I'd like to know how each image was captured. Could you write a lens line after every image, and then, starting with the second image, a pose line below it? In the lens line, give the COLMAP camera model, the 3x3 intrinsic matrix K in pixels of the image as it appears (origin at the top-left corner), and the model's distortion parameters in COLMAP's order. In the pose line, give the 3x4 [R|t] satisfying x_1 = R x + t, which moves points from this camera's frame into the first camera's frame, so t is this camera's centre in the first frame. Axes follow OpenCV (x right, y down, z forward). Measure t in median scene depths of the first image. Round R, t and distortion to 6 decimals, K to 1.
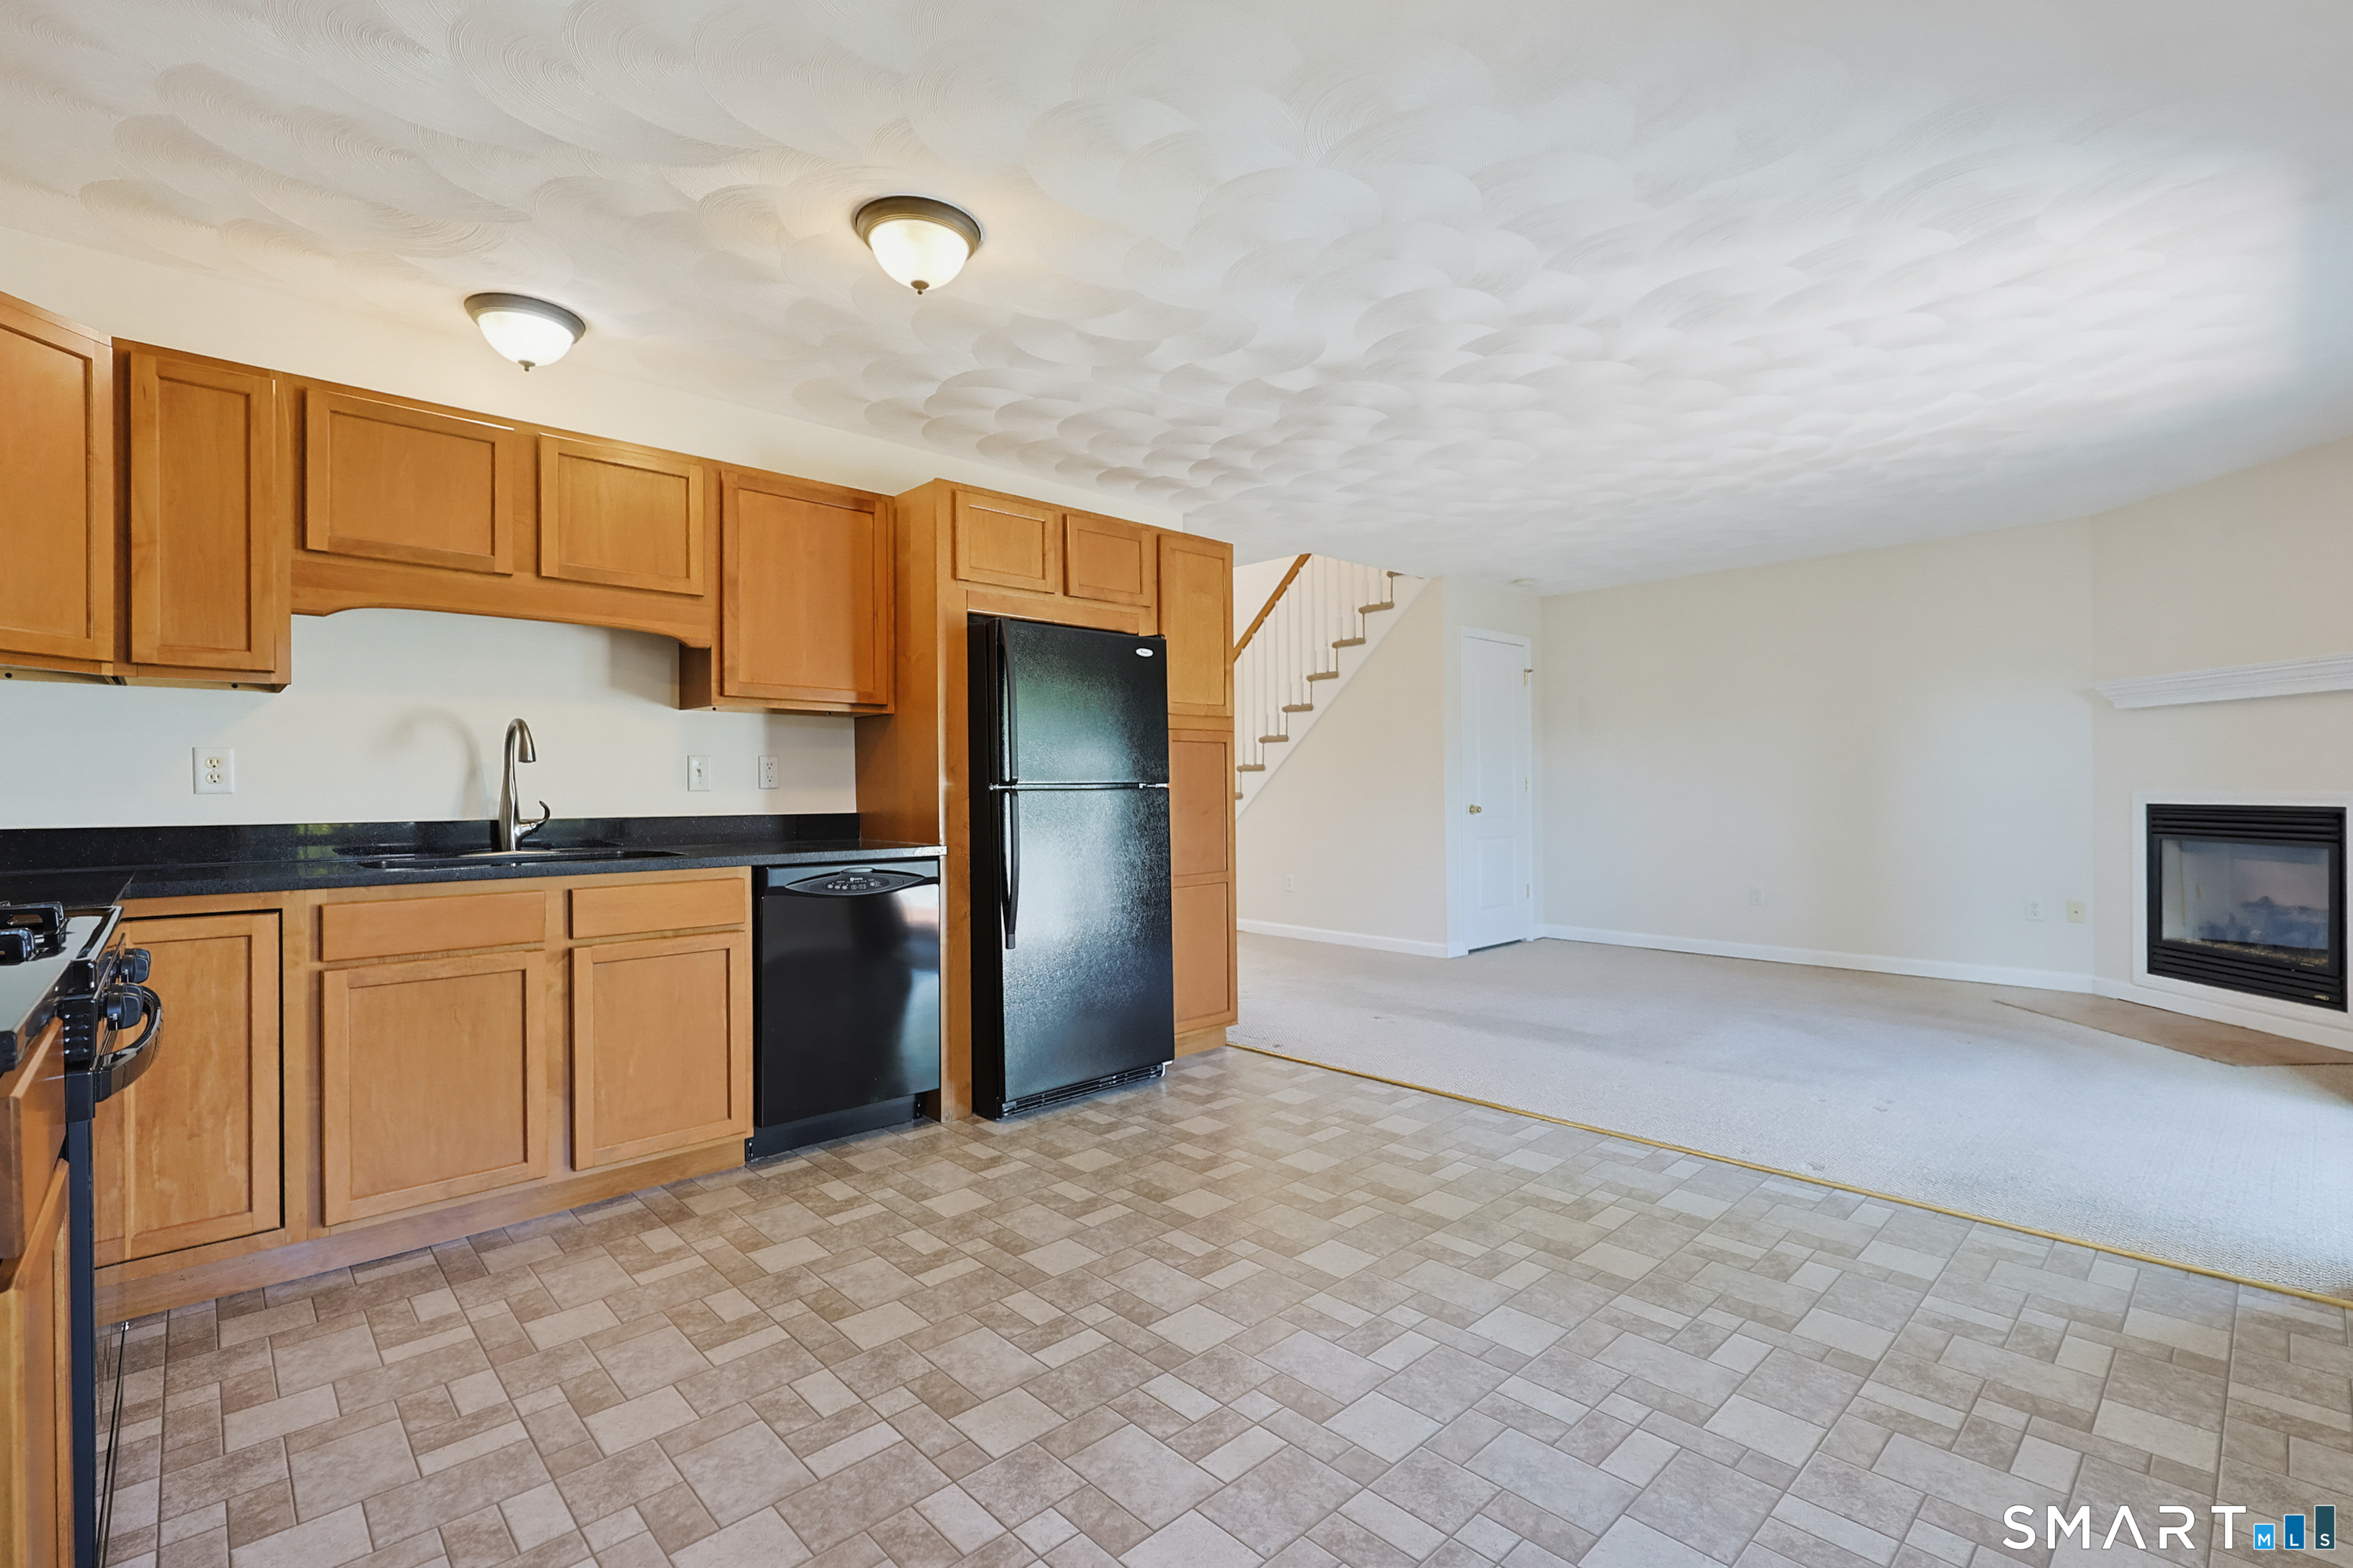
lens RADIAL K [[1015.6, 0, 1195.2], [0, 1015.6, 782.4], [0, 0, 1]] dist [-0.012095, 0.002518]
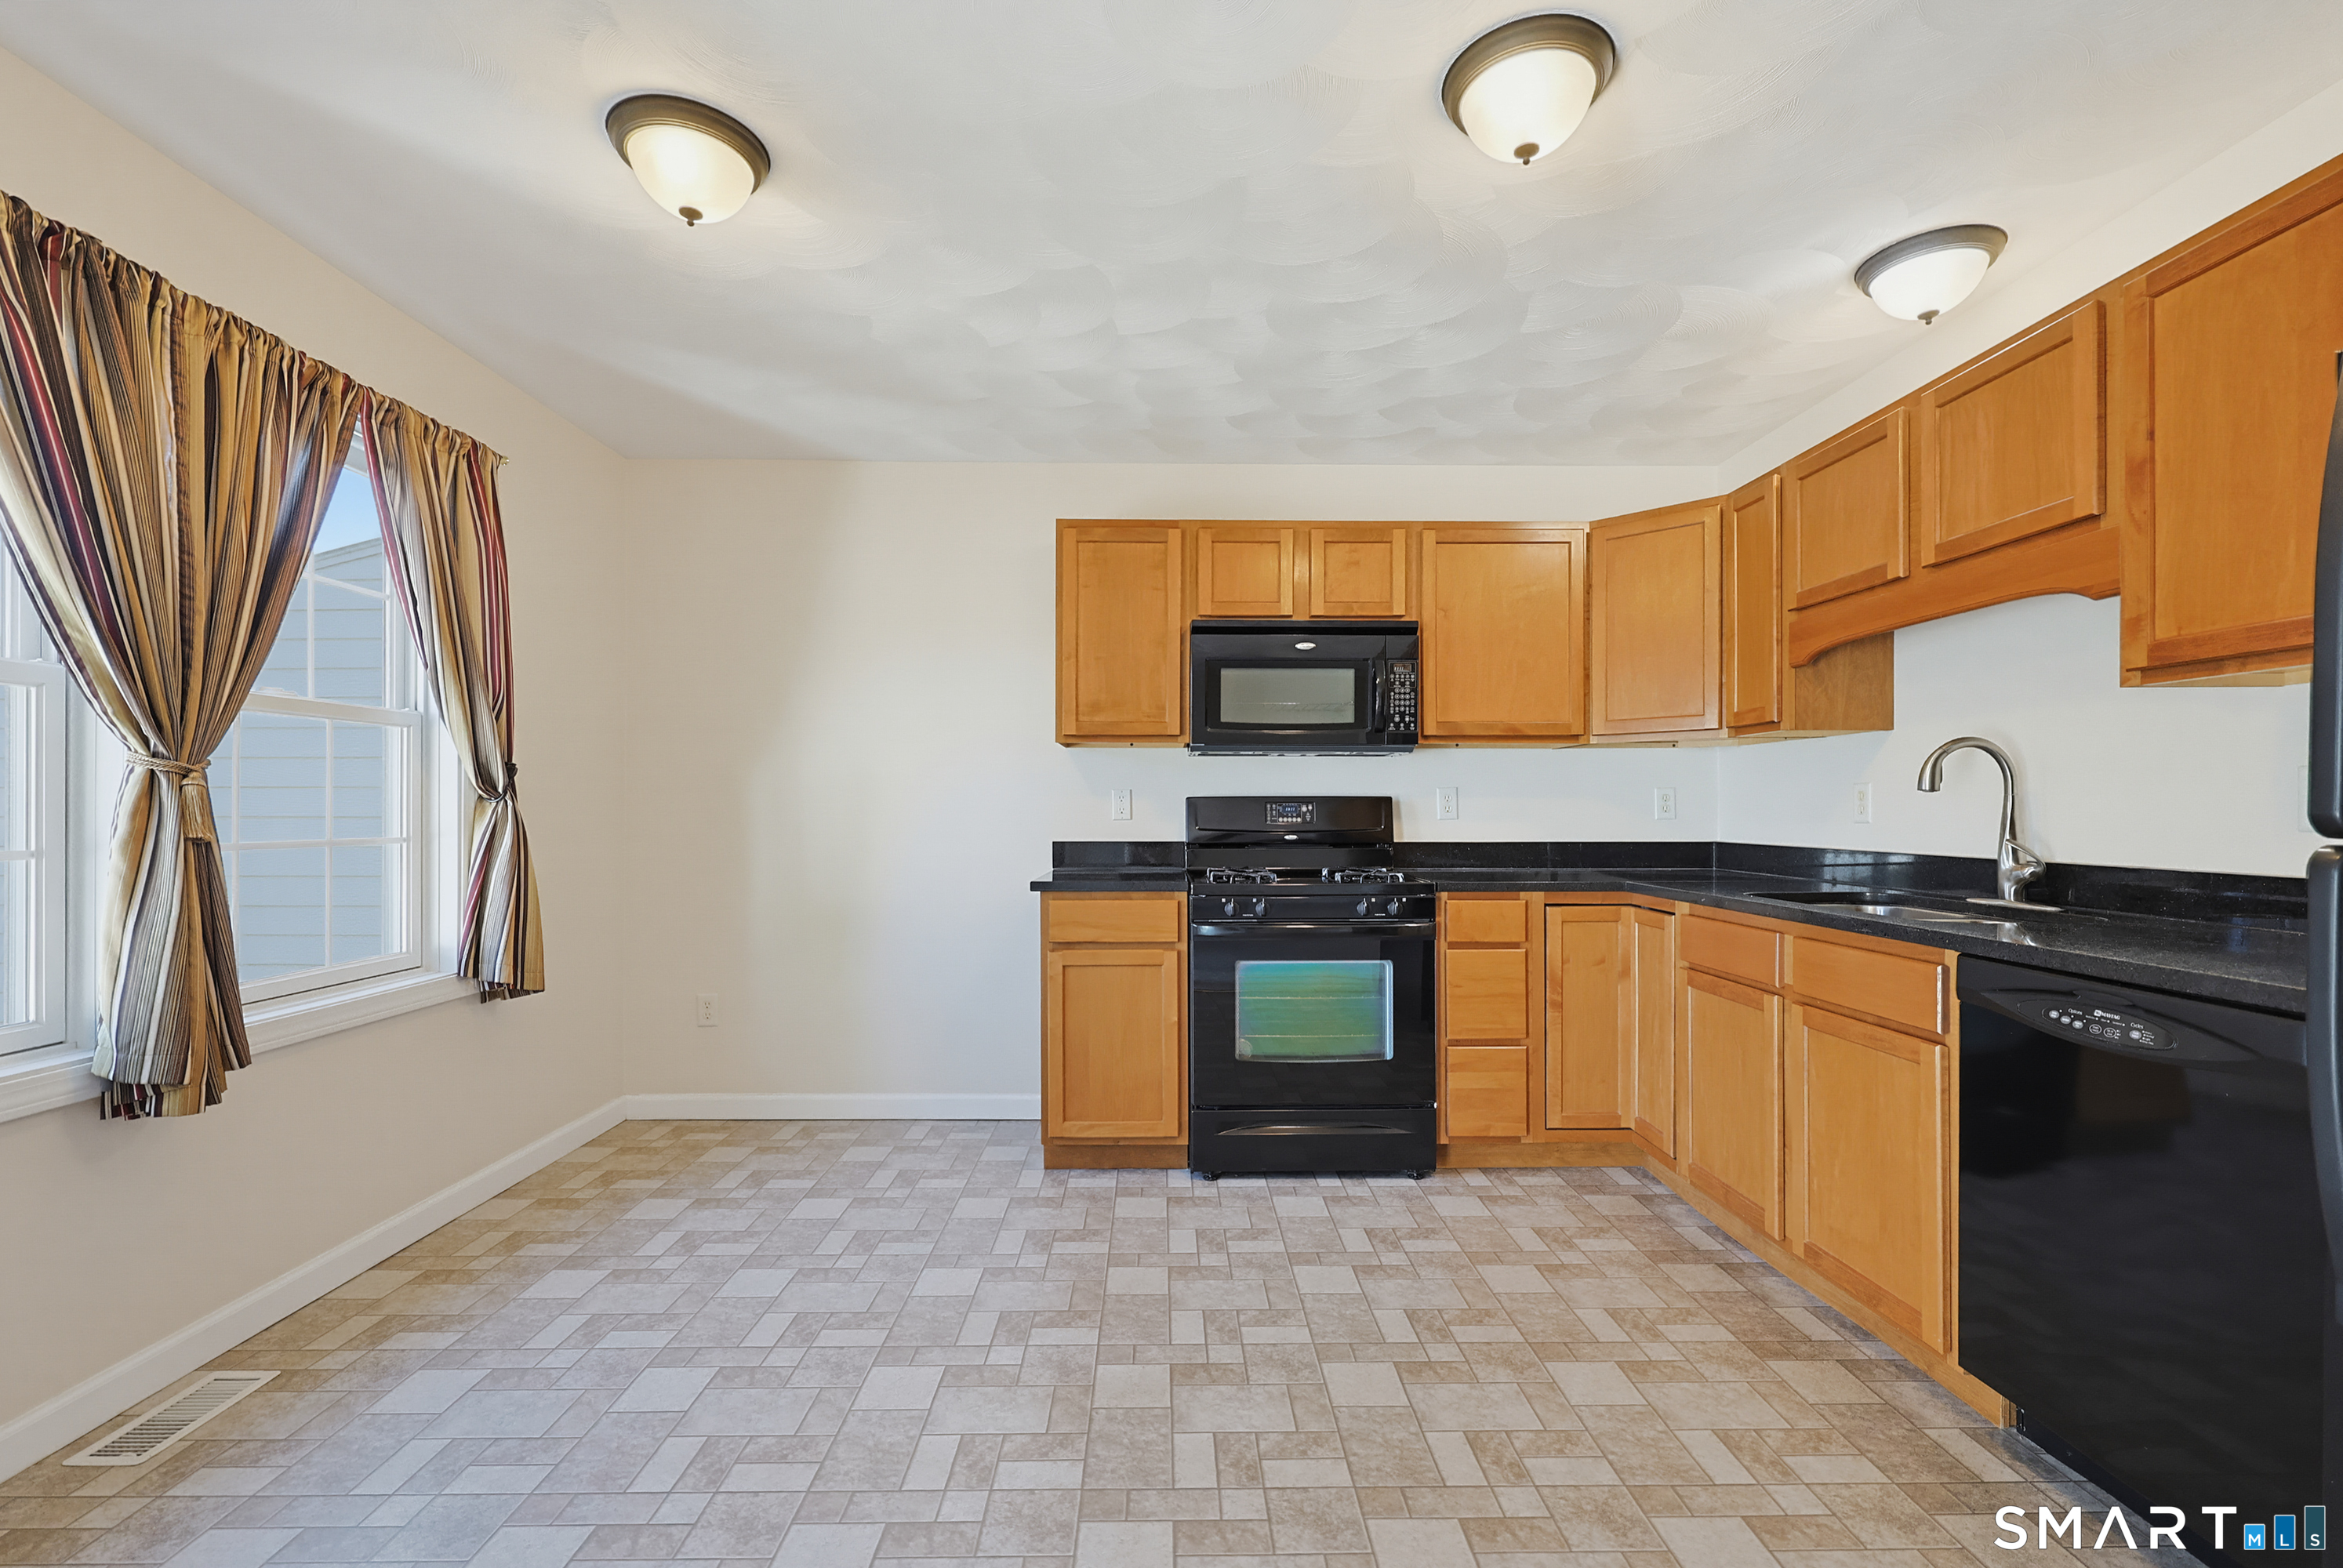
lens RADIAL K [[1011.2, 0, 1157.8], [0, 1011.2, 800.7], [0, 0, 1]] dist [-0.012095, 0.002518]
pose [[-0.673294, 0.007628, -0.739335, 0.449019], [0.003702, 0.999969, 0.006946, -0.023735], [0.739365, 0.001939, -0.673302, 1.277110]]
